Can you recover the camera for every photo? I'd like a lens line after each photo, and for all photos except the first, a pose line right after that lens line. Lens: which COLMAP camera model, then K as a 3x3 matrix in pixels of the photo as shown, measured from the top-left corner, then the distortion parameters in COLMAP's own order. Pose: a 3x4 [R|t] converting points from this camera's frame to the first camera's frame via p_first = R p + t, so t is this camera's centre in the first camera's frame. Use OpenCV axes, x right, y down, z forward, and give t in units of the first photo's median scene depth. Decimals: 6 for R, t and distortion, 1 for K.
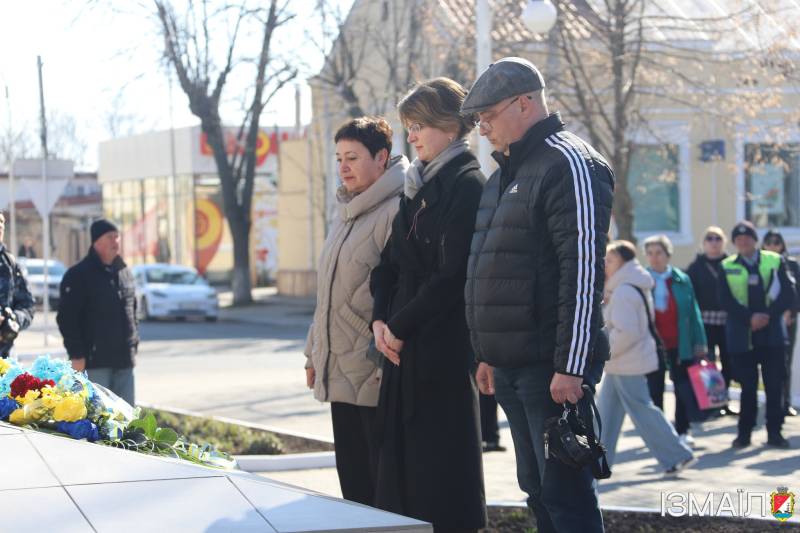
lens RADIAL K [[2110.5, 0, 400.0], [0, 2110.5, 266.5], [0, 0, 1]] dist [0.859004, -1.615934]
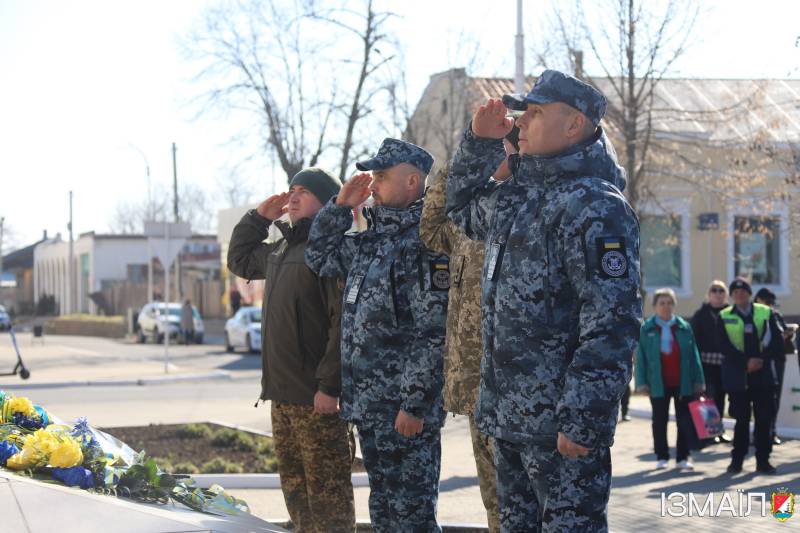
lens RADIAL K [[2110.5, 0, 400.0], [0, 2110.5, 266.5], [0, 0, 1]] dist [0.859004, -1.615934]
pose [[0.999918, 0.012450, -0.003116, -0.024707], [-0.012514, 0.999688, -0.021633, 0.000632], [0.002846, 0.021670, 0.999761, -0.209778]]
